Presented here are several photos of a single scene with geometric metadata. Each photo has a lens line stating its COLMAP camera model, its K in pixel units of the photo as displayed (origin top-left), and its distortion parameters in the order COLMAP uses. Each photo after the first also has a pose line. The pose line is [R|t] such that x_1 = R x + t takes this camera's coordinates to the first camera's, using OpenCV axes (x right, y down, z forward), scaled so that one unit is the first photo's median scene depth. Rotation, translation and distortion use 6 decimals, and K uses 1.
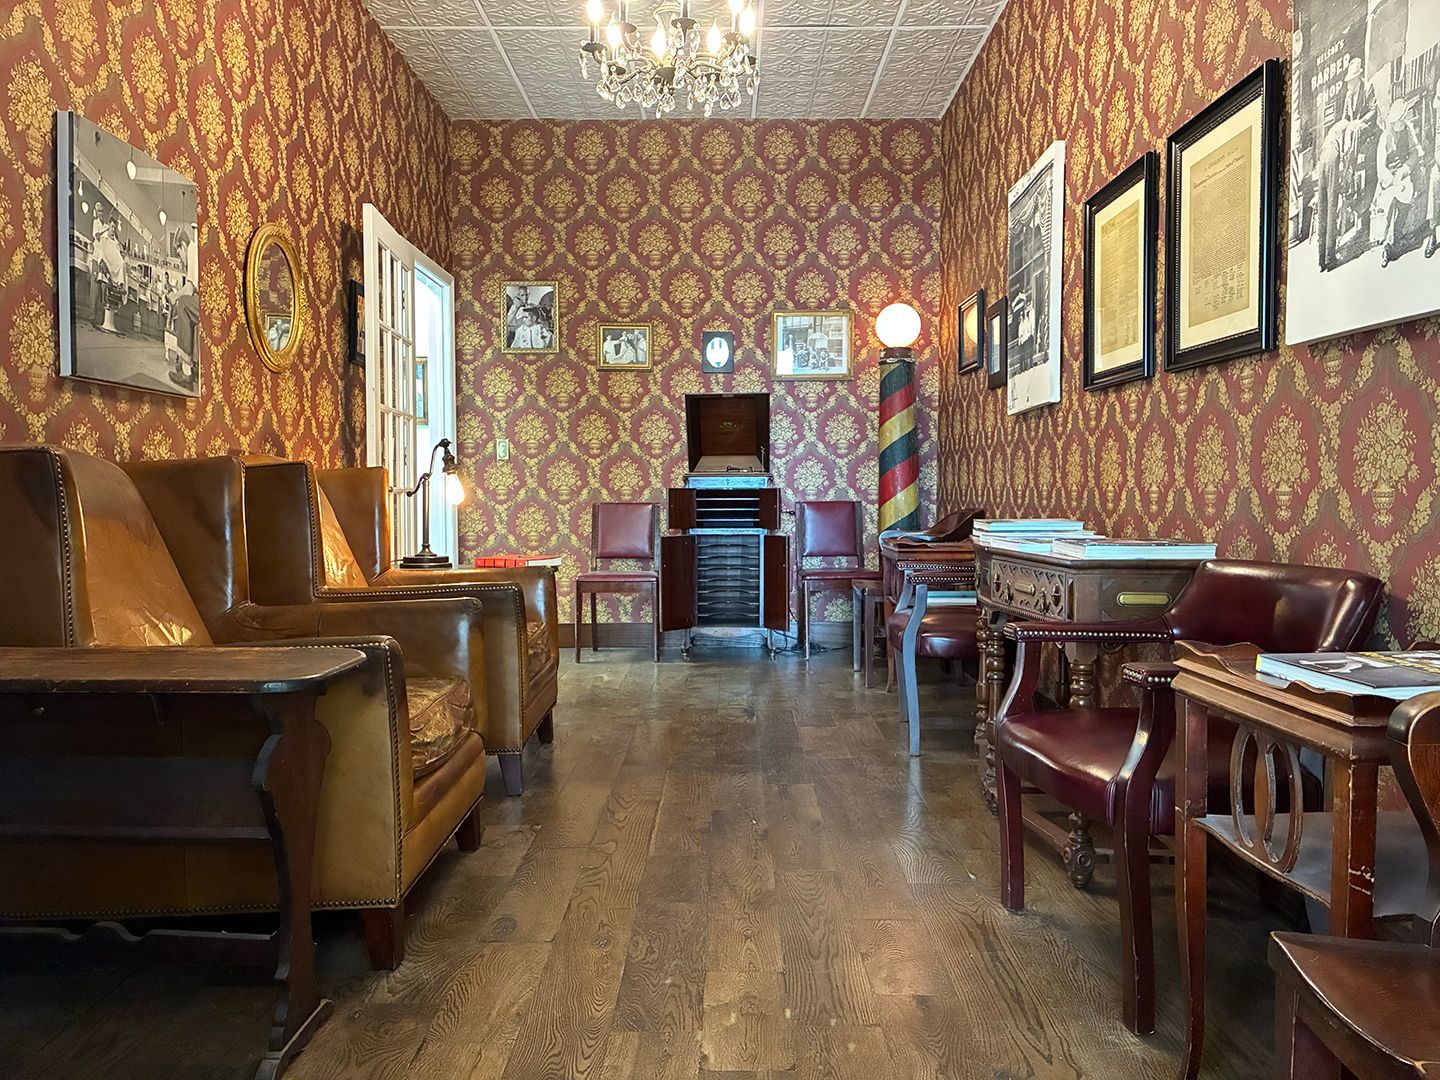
lens RADIAL K [[1091.6, 0, 717.3], [0, 1091.6, 545.5], [0, 0, 1]] dist [0.133089, -0.290902]
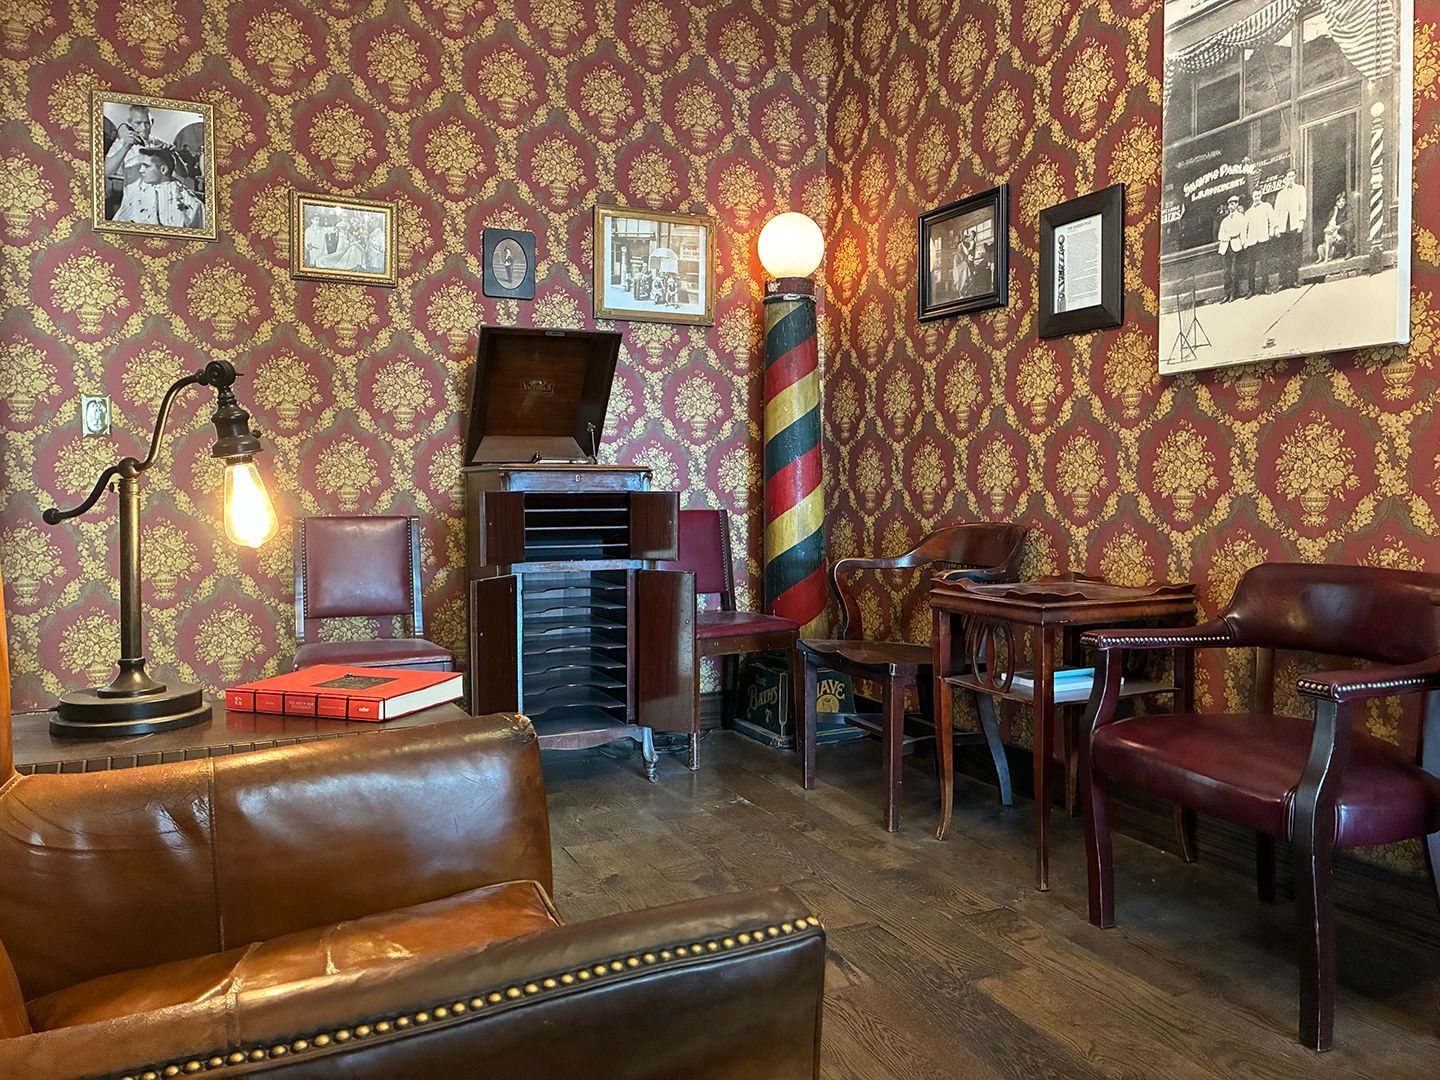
lens RADIAL K [[1105.1, 0, 720.0], [0, 1105.1, 540.0], [0, 0, 1]] dist [0.015915, -0.001633]
pose [[0.899826, -0.018768, 0.435845, -0.162022], [0.020842, 0.999783, 0.000021, -0.023103], [-0.435751, 0.009065, 0.900022, 0.405490]]
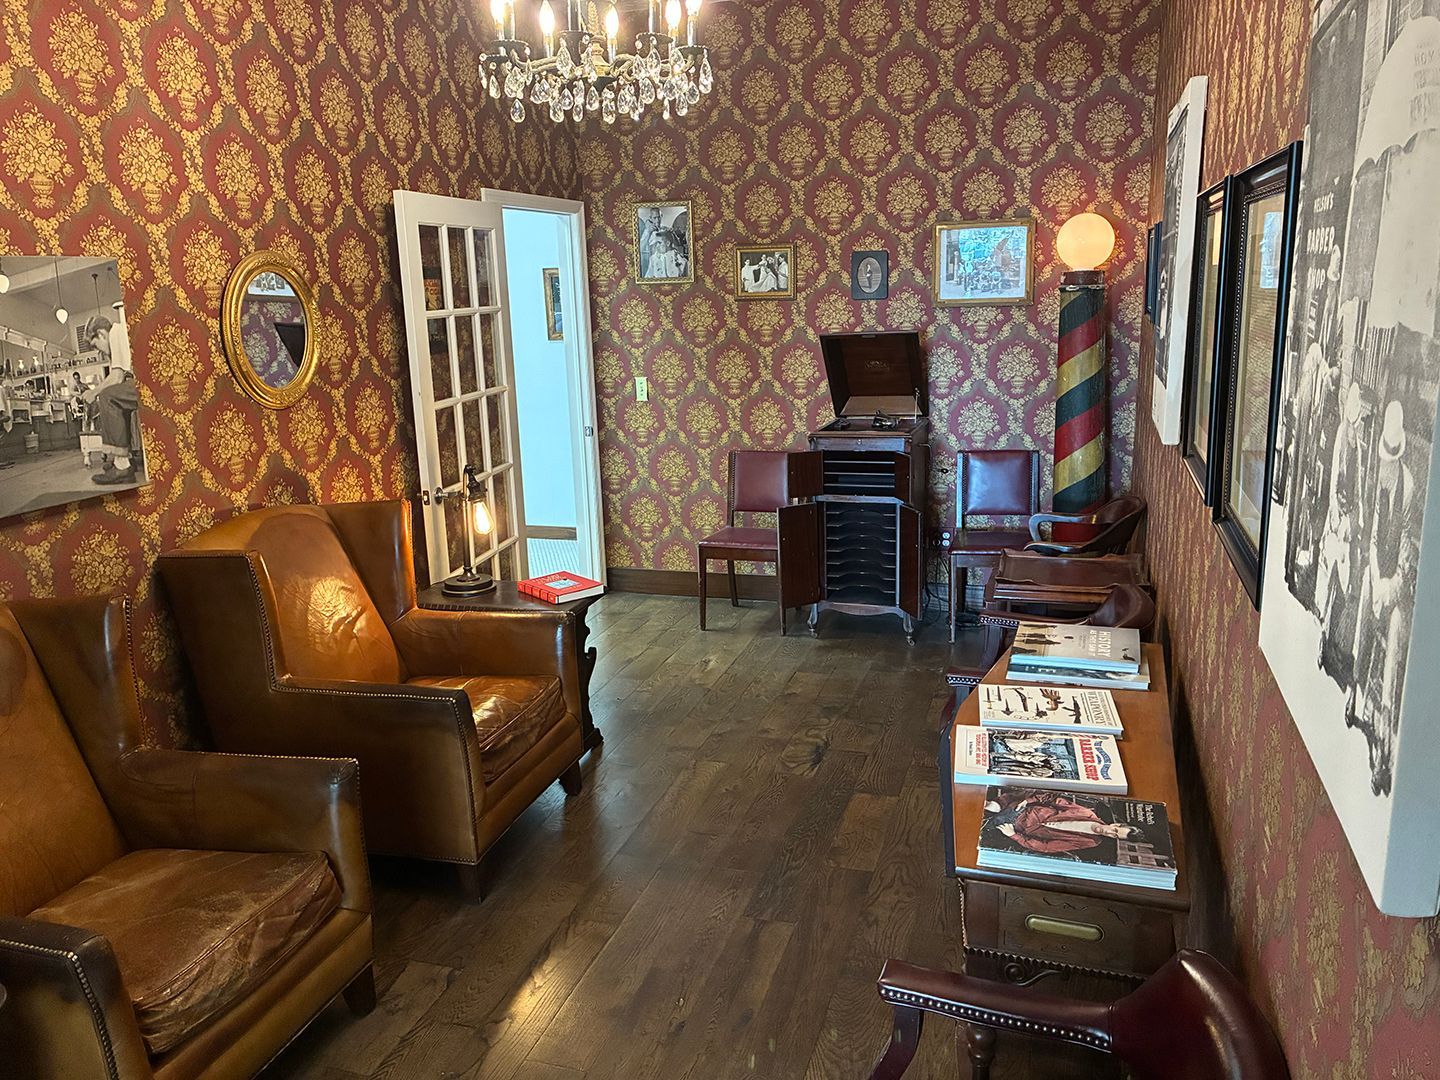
lens RADIAL K [[1094.7, 0, 722.0], [0, 1094.7, 544.4], [0, 0, 1]] dist [0.055933, -0.134182]
pose [[0.956188, 0.039380, -0.290092, 0.147233], [0.014680, 0.983215, 0.181858, -0.127302], [0.292385, -0.178149, 0.939561, 0.122978]]
